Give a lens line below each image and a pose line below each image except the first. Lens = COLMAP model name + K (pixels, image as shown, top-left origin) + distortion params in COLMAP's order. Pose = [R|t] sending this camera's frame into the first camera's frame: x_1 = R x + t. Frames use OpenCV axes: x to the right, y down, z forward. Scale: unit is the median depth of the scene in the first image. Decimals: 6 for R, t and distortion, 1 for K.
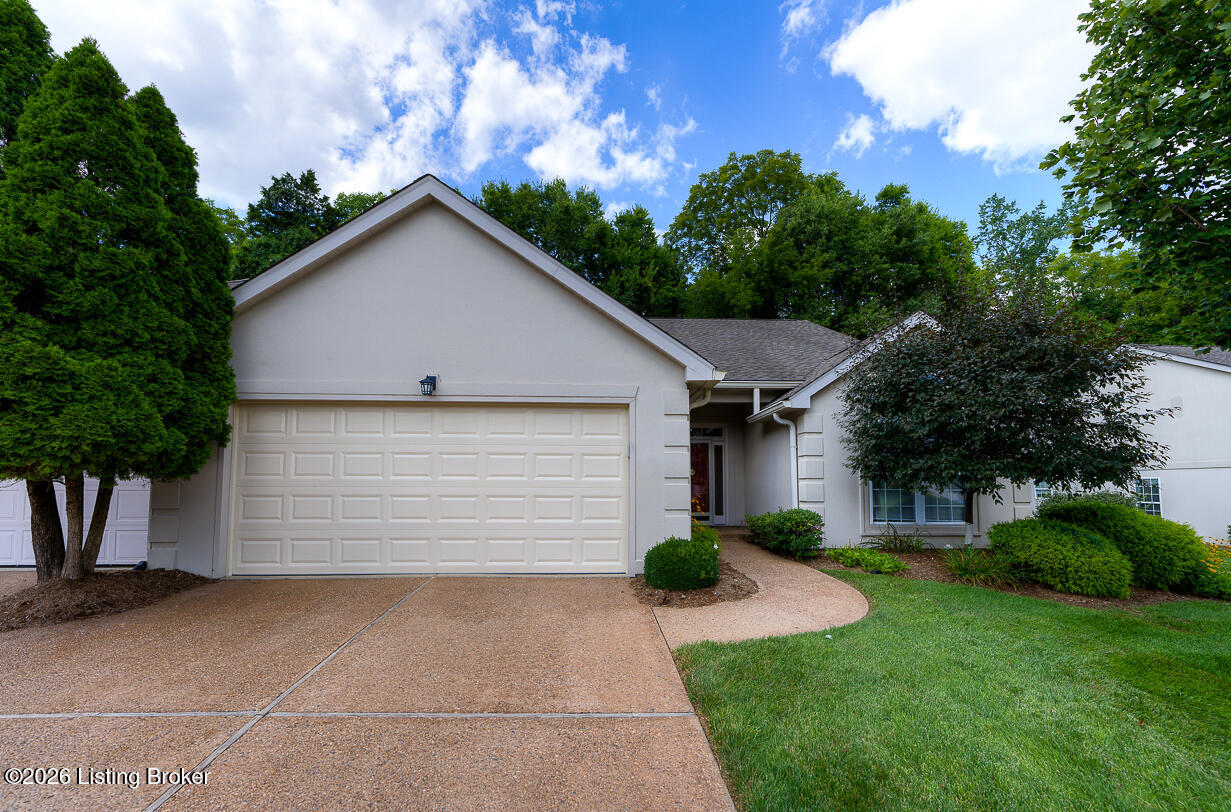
lens RADIAL K [[507.4, 0, 554.3], [0, 507.4, 446.9], [0, 0, 1]] dist [0.001319, 0.000206]
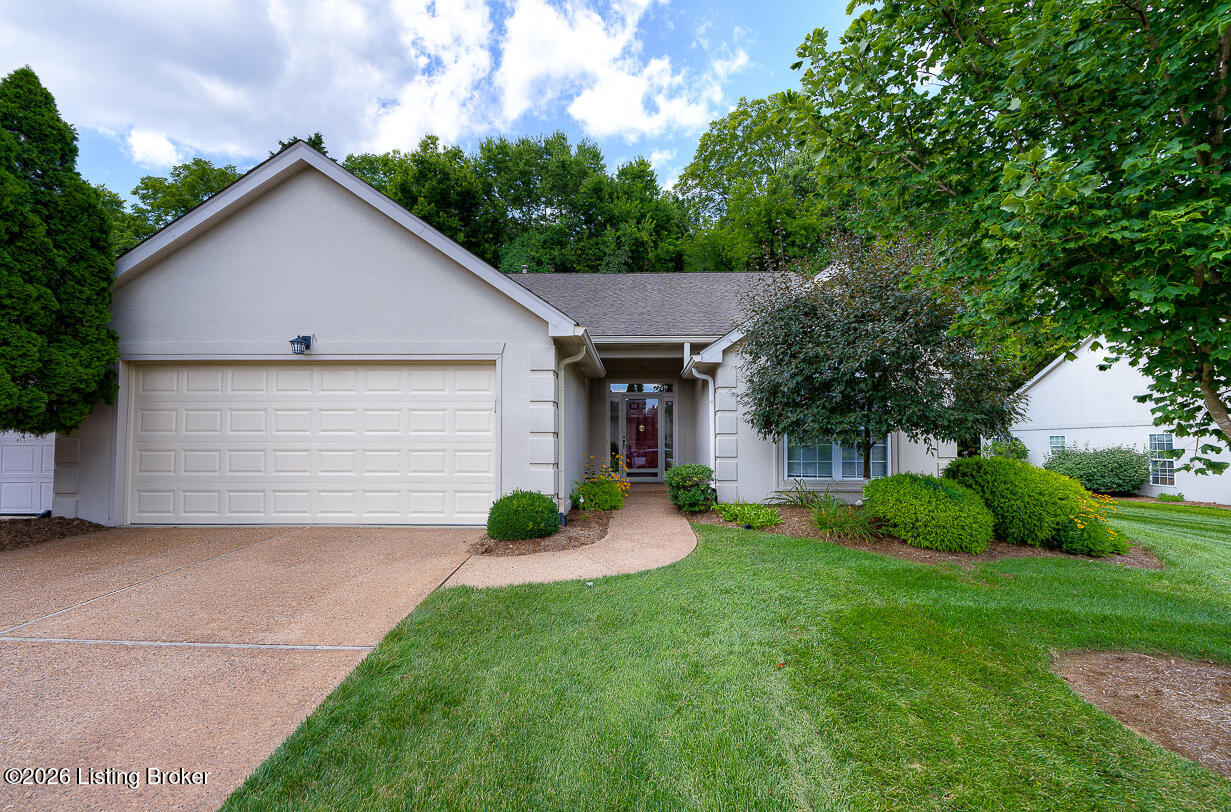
lens RADIAL K [[512.8, 0, 585.0], [0, 512.8, 419.2], [0, 0, 1]] dist [0.001600, 0.000048]
pose [[0.998035, -0.004651, -0.062494, 0.388614], [0.006355, 0.999612, 0.027102, 0.006727], [0.062344, -0.027446, 0.997677, -0.022624]]
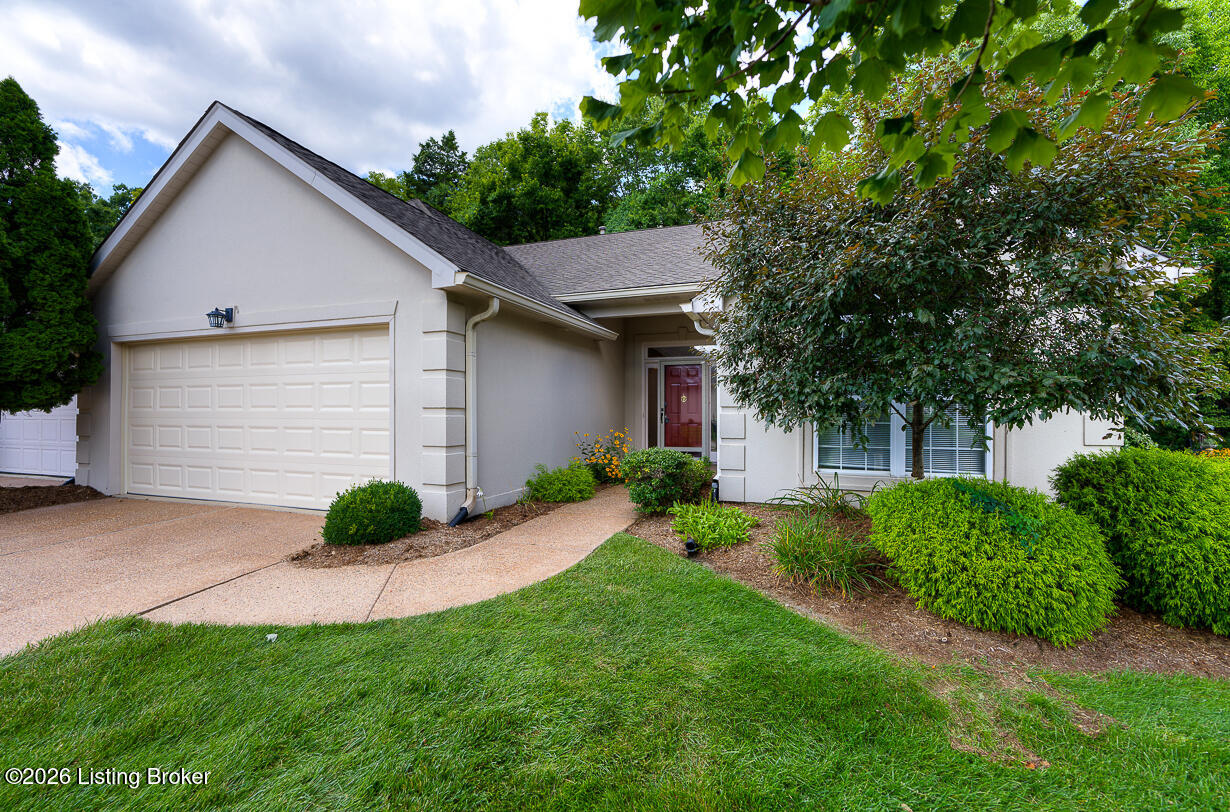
lens RADIAL K [[483.4, 0, 615.0], [0, 483.4, 406.0], [0, 0, 1]] dist [-0.000816, -0.000093]
pose [[0.930761, -0.006050, -0.365579, 0.799943], [0.028928, 0.997947, 0.057137, 0.020173], [0.364483, -0.063756, 0.929025, 0.373426]]
